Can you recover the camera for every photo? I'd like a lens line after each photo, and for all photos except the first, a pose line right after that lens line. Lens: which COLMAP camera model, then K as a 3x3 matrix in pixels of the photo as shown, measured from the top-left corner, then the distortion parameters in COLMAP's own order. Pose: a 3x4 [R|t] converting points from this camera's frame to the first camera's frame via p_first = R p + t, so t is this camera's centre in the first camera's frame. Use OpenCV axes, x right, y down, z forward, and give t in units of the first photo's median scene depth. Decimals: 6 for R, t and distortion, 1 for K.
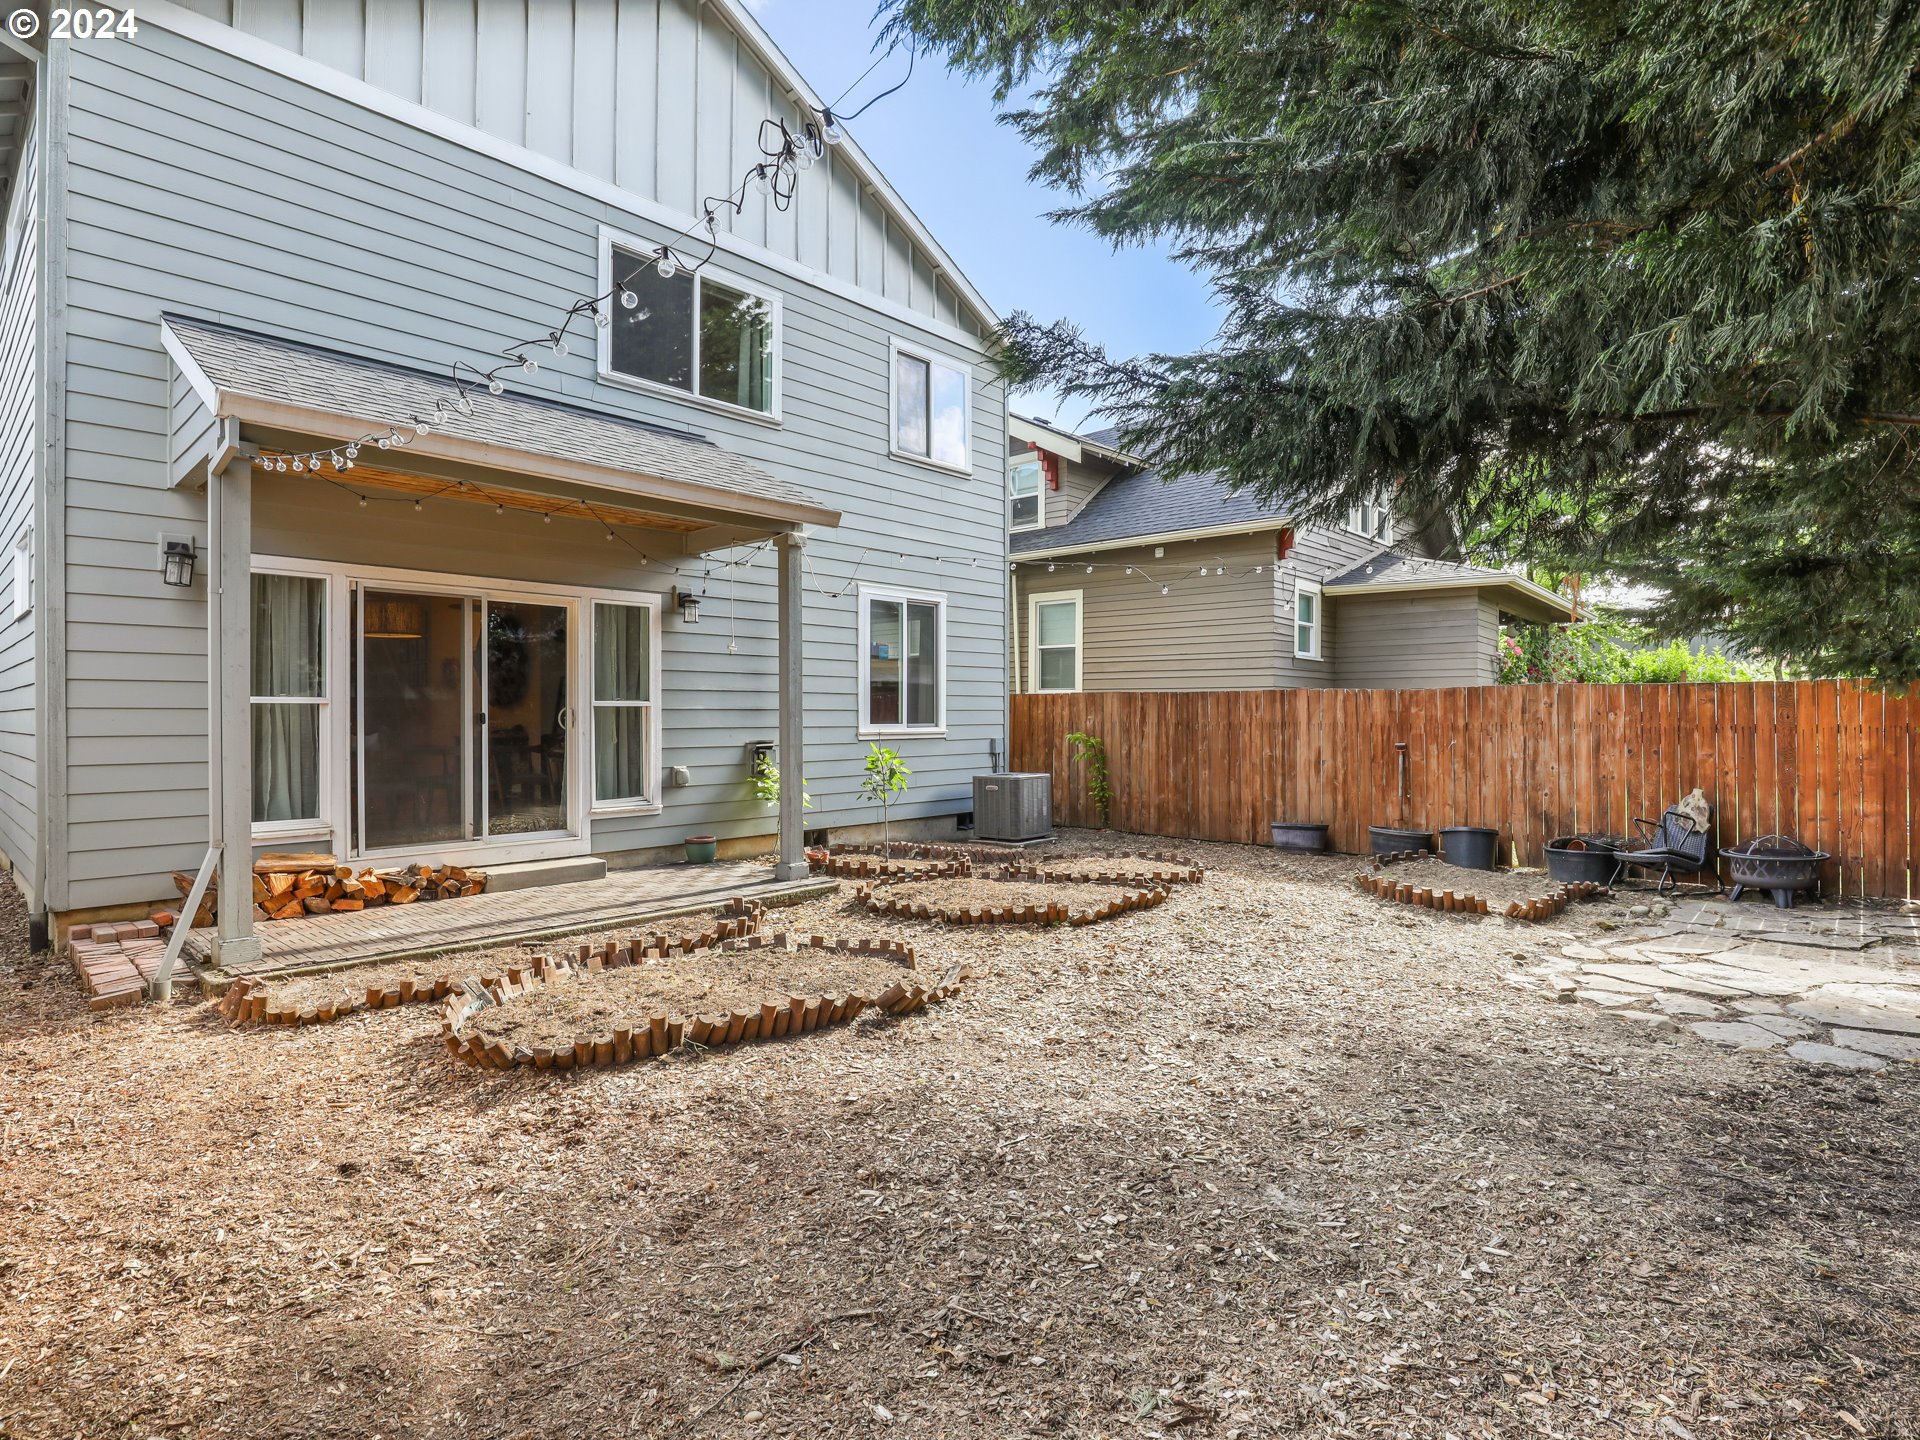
lens RADIAL K [[990.1, 0, 956.9], [0, 990.1, 705.1], [0, 0, 1]] dist [-0.015532, 0.002234]
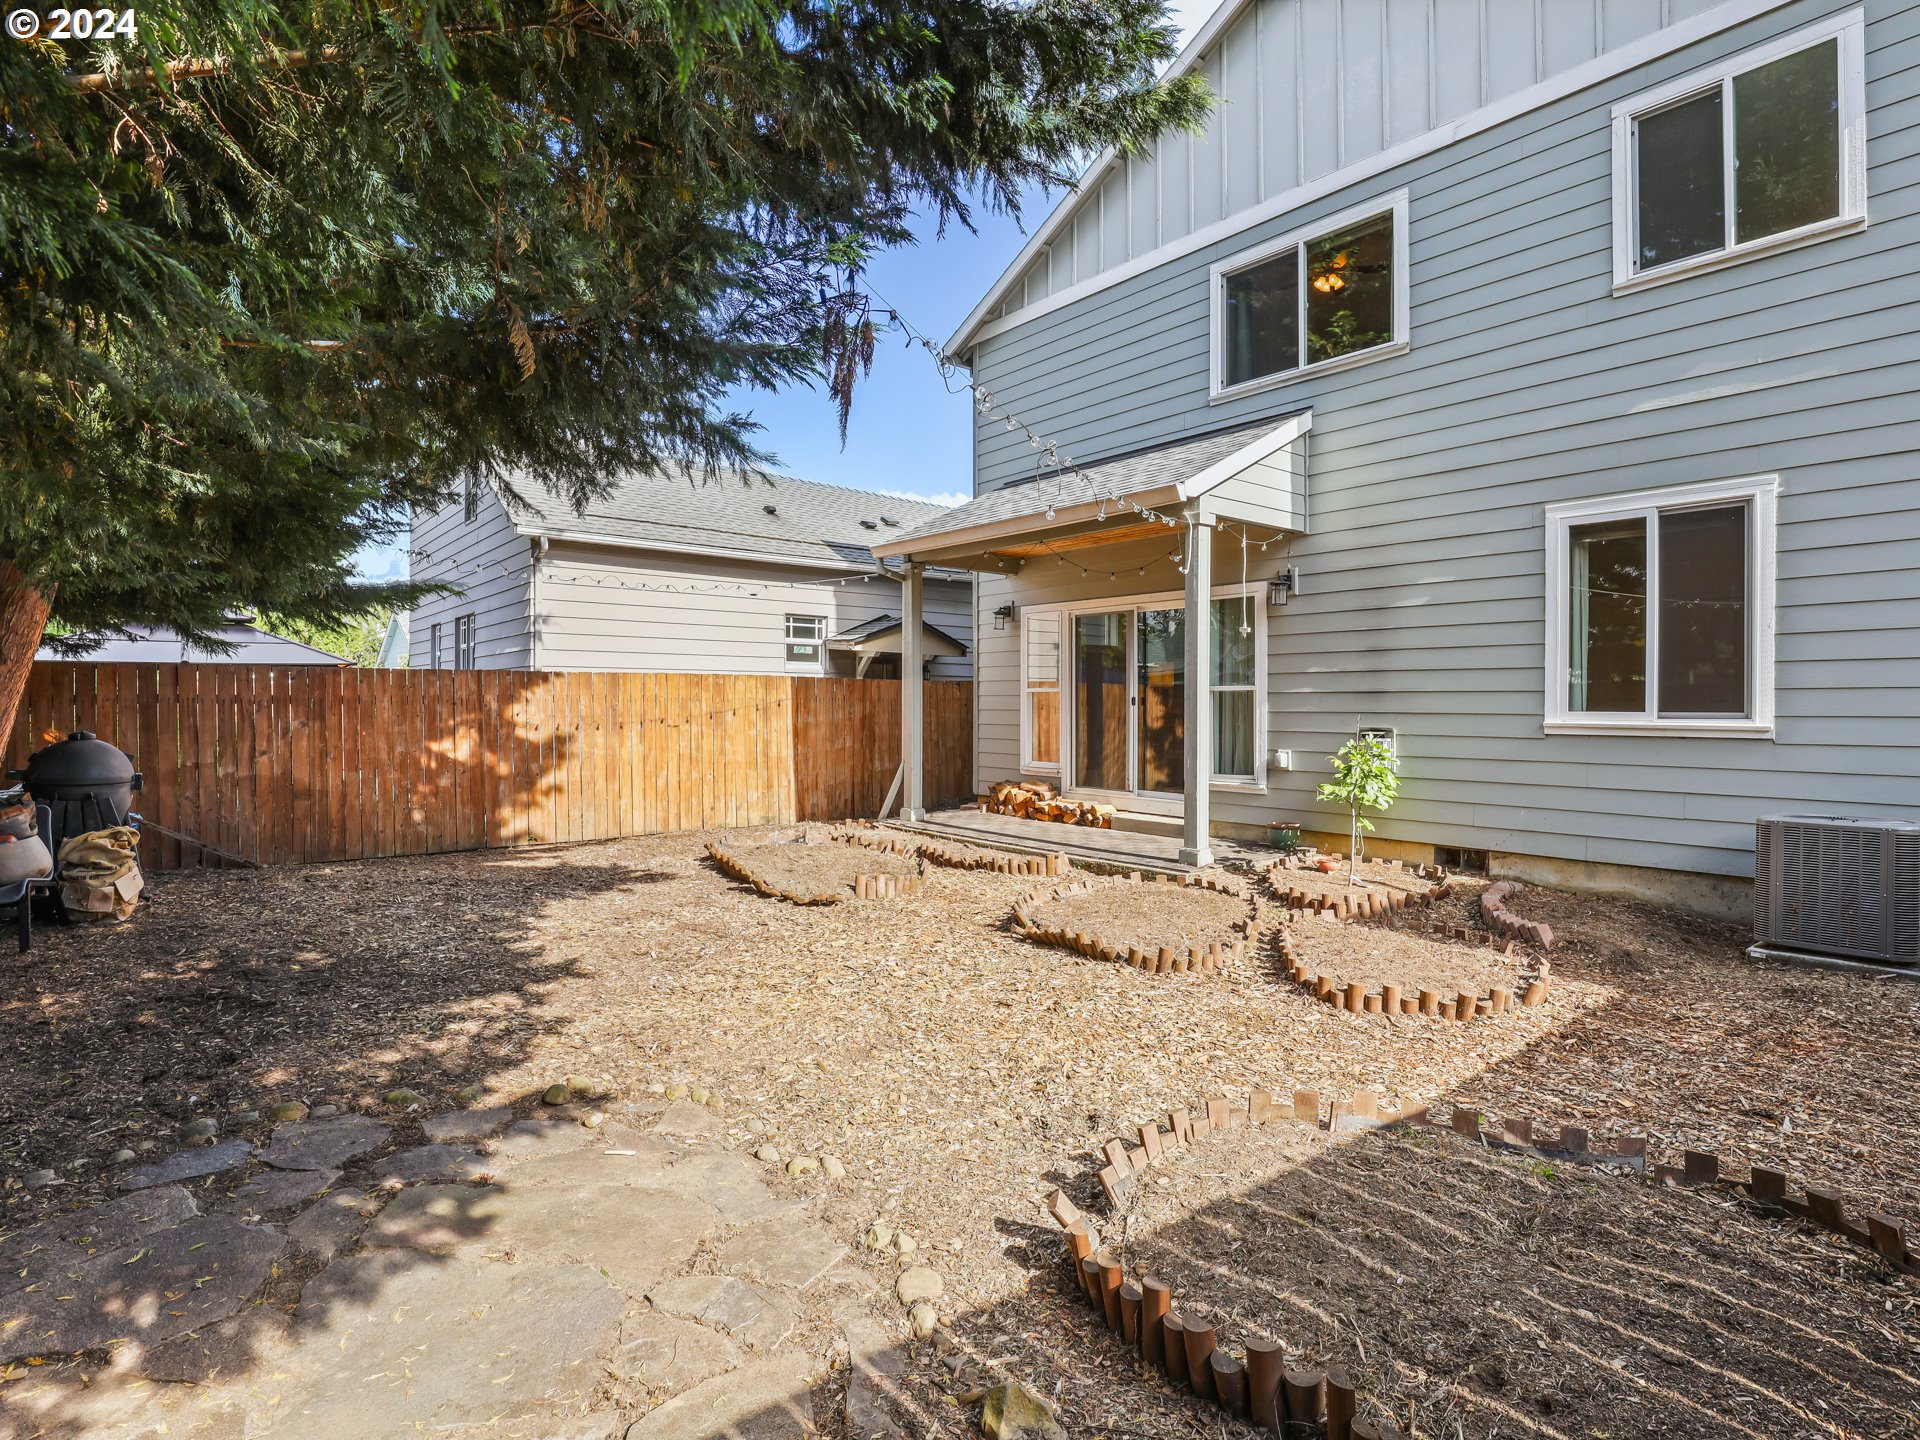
lens RADIAL K [[1031.5, 0, 954.1], [0, 1031.5, 709.9], [0, 0, 1]] dist [-0.033225, 0.007209]
pose [[-0.160803, 0.003232, -0.986981, 0.819414], [0.004784, 0.999985, 0.002496, 0.017777], [0.986975, -0.004320, -0.160816, 0.864013]]
